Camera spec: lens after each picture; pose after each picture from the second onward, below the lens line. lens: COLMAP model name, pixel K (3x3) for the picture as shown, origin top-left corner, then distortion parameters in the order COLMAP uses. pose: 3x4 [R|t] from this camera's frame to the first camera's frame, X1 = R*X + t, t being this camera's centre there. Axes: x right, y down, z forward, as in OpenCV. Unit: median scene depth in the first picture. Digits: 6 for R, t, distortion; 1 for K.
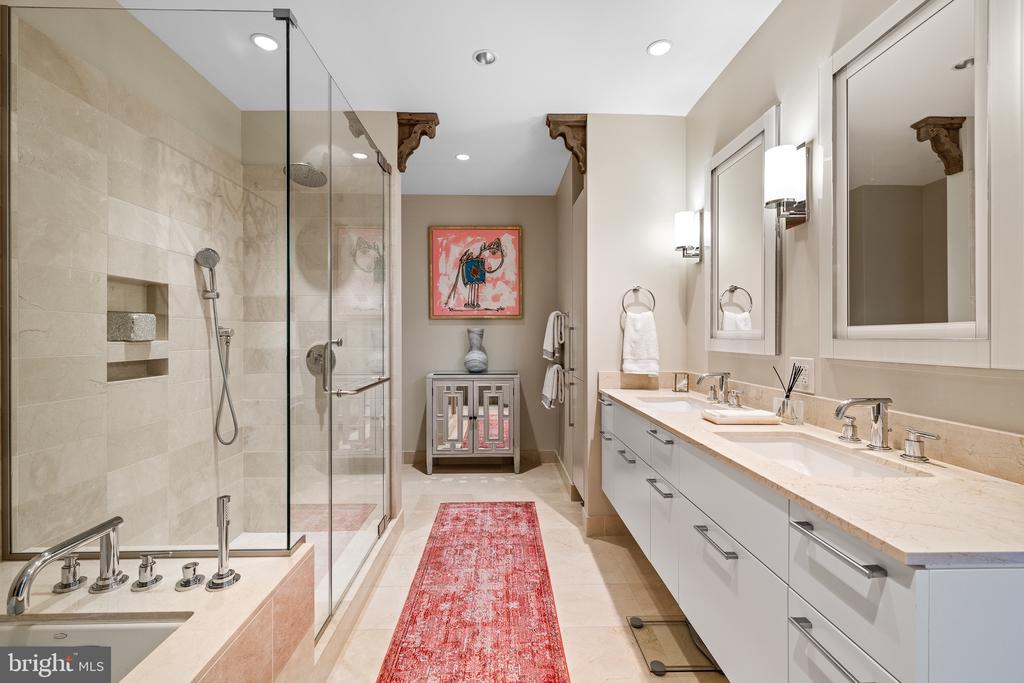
lens RADIAL K [[439.1, 0, 510.5], [0, 439.1, 337.2], [0, 0, 1]] dist [0.015652, 0.000624]
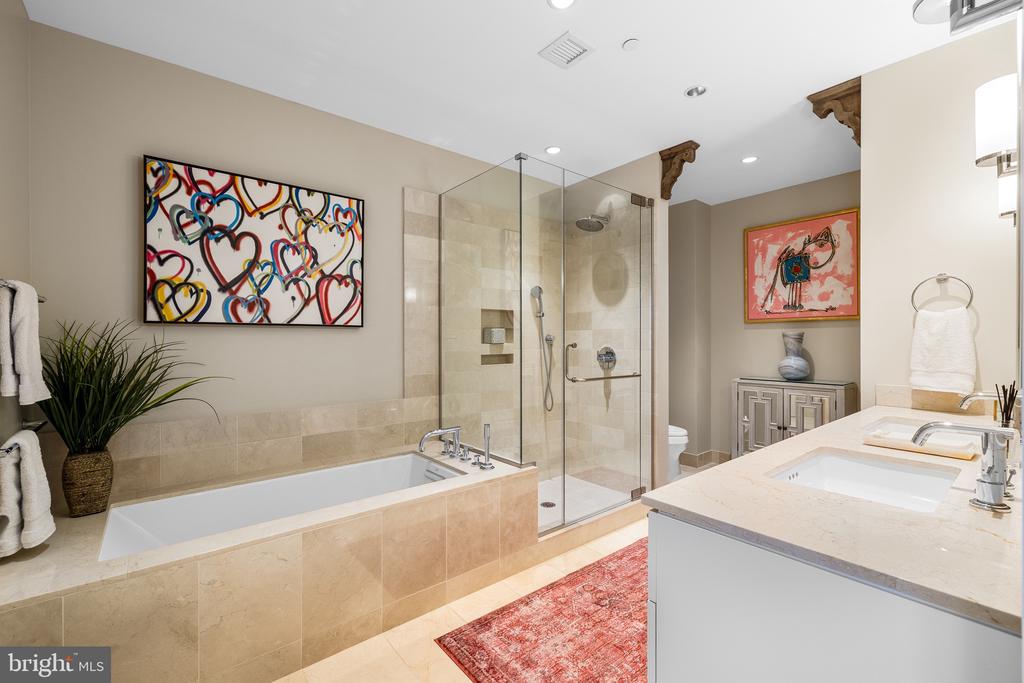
lens RADIAL K [[439.1, 0, 511.8], [0, 439.1, 342.3], [0, 0, 1]] dist [0.015652, 0.000624]
pose [[0.623976, 0.003686, -0.781435, 0.412897], [-0.000946, 0.999992, 0.003962, -0.002513], [0.781443, -0.001733, 0.623974, -0.048209]]
